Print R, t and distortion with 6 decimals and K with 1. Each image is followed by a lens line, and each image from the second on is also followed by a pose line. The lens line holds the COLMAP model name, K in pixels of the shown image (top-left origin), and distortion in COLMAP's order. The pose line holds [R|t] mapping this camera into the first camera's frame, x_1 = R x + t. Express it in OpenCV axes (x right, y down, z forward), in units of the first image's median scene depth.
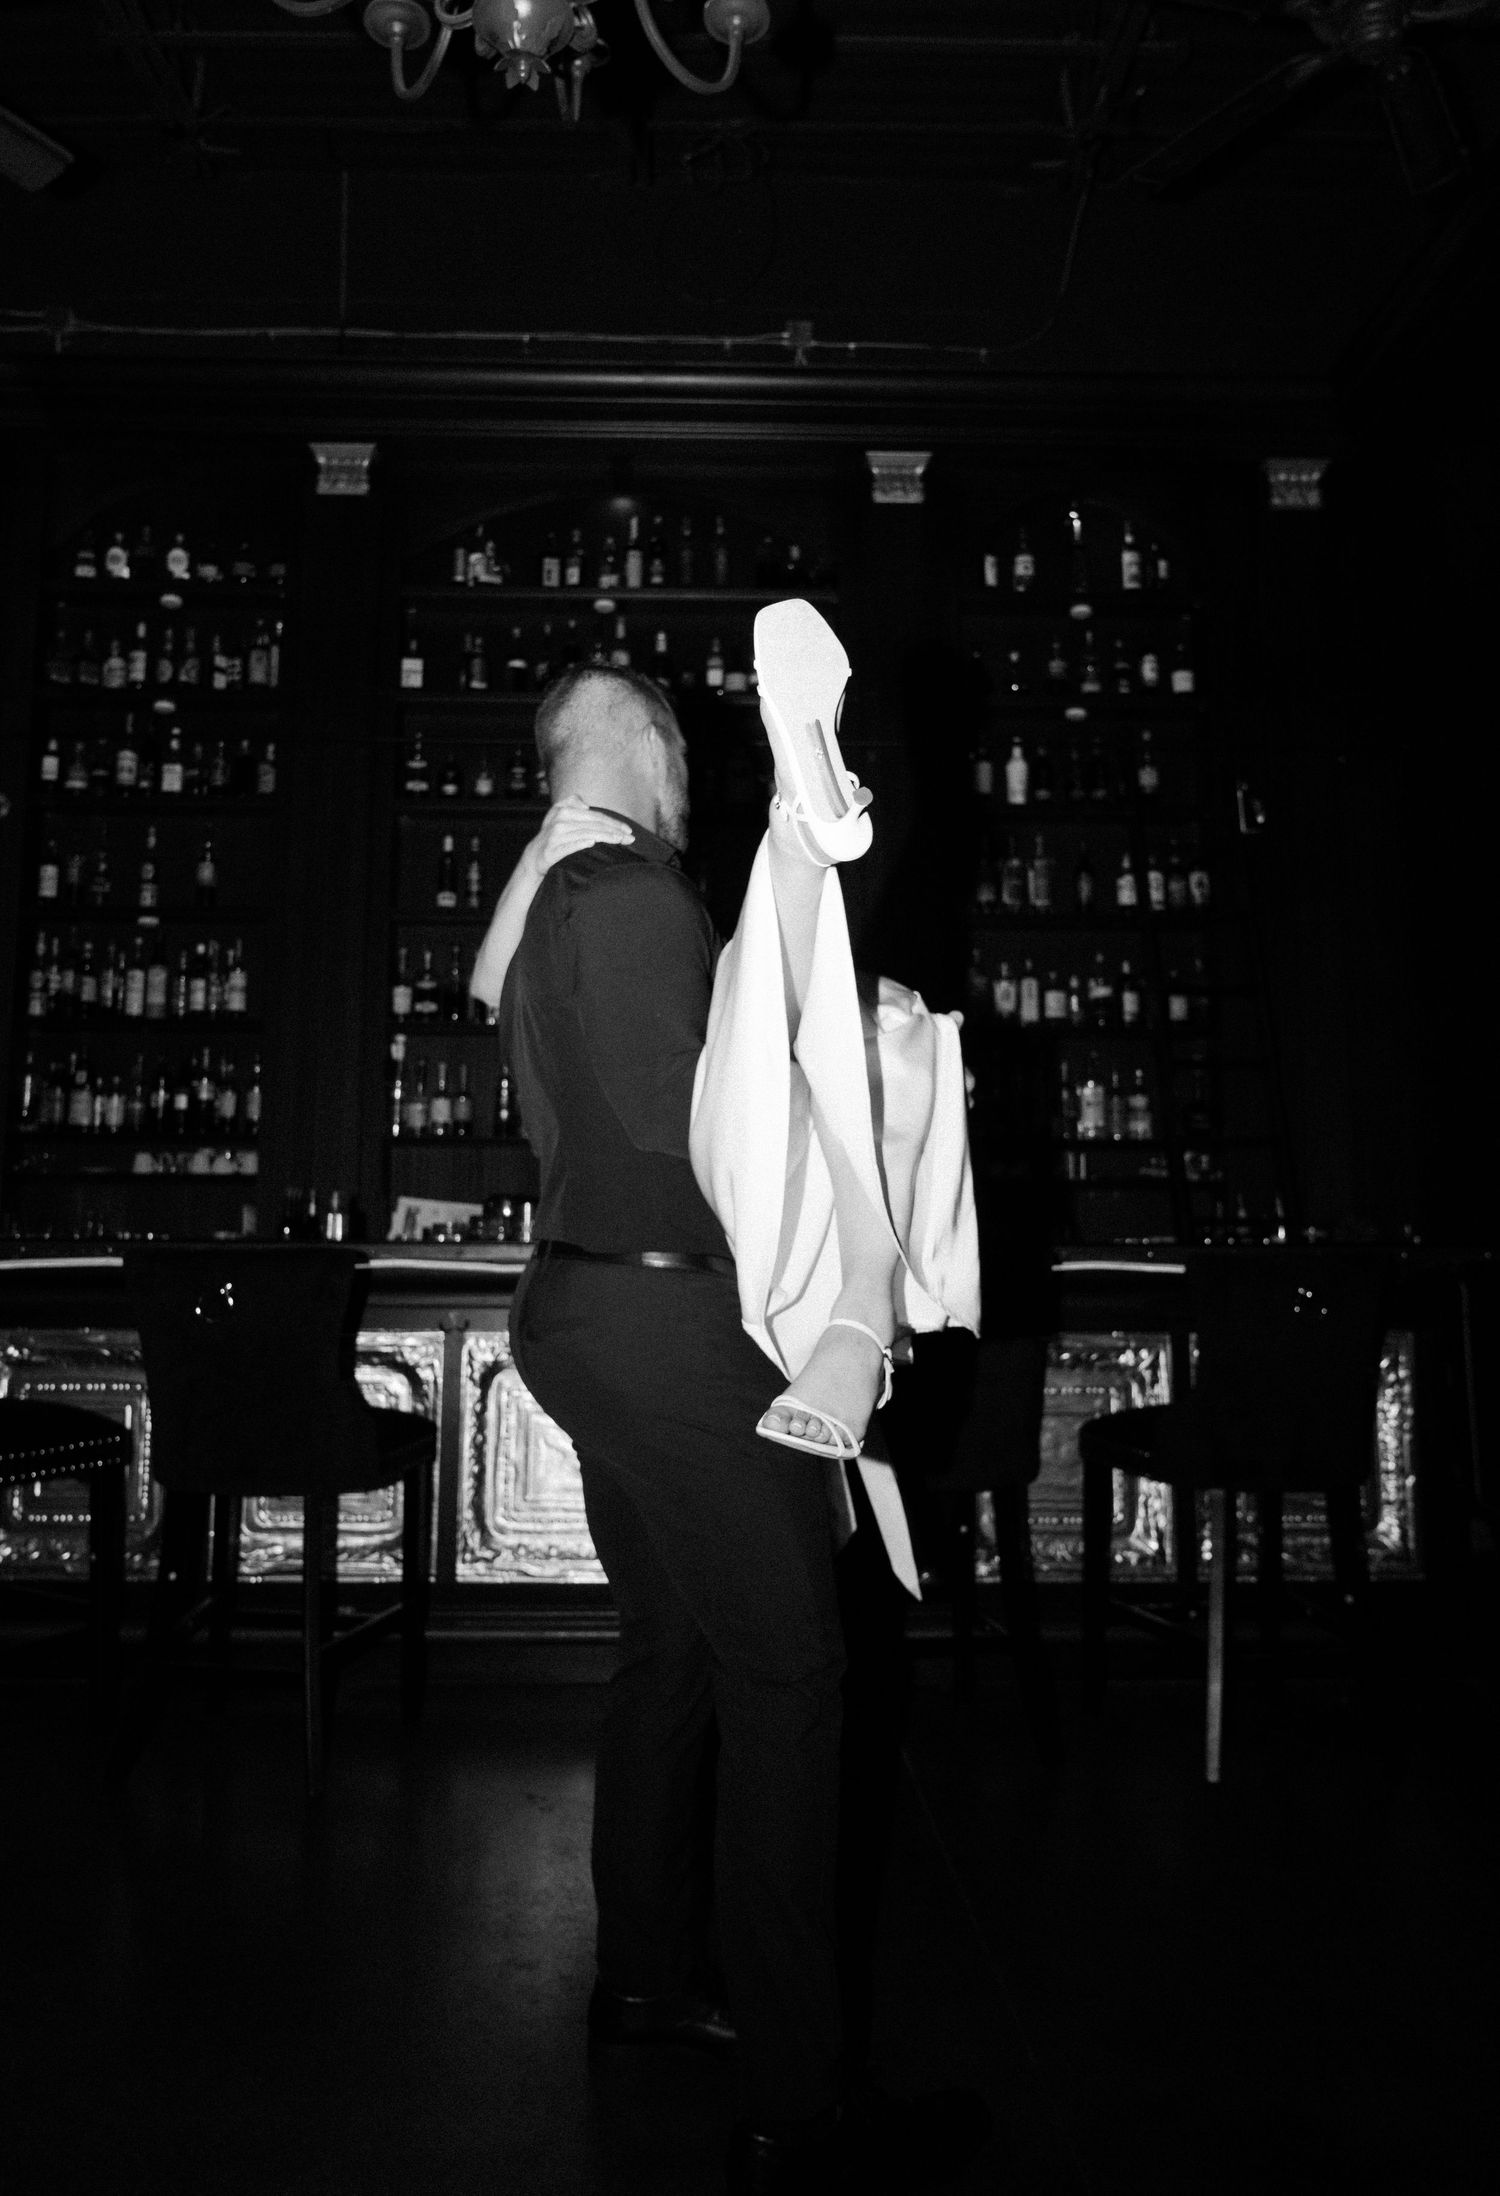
lens RADIAL K [[1999.7, 0, 751.0], [0, 1999.7, 1095.5], [0, 0, 1]] dist [-0.010271, 0.000000]
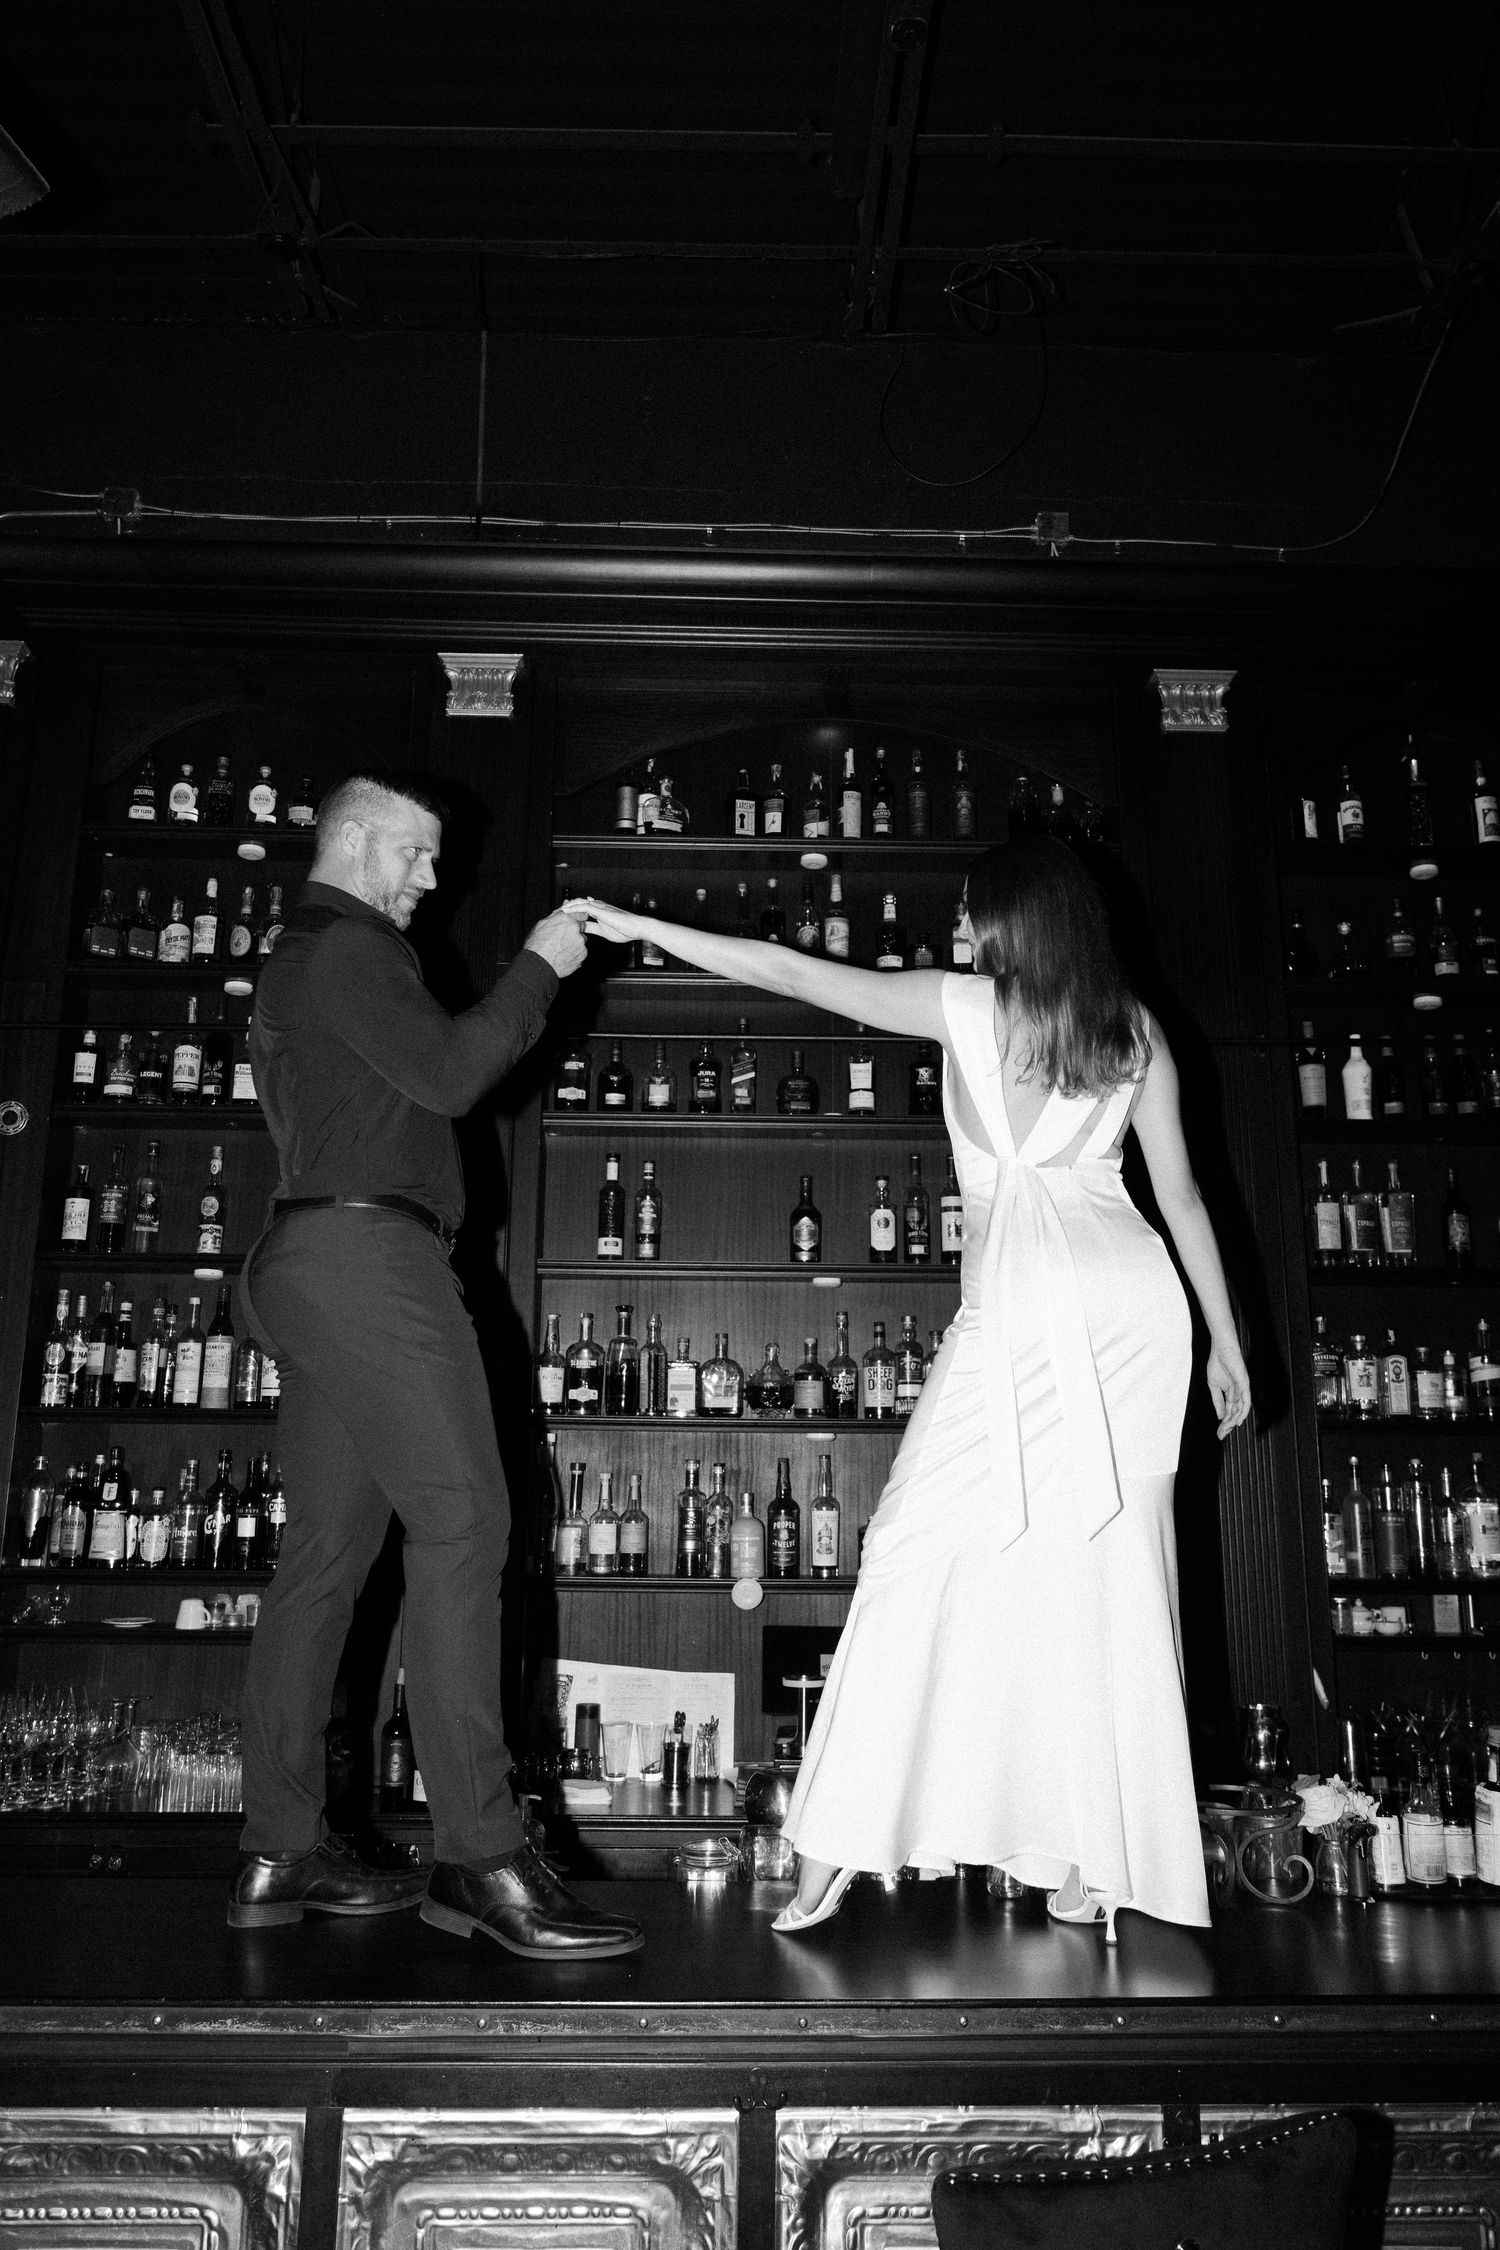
lens RADIAL K [[1923.2, 0, 749.1], [0, 1923.2, 1125.8], [0, 0, 1]] dist [-0.018676, -0.004916]
pose [[0.999985, 0.005180, -0.001584, -0.098836], [-0.005322, 0.993929, -0.109895, -0.063631], [0.001005, 0.109902, 0.993942, 0.282367]]
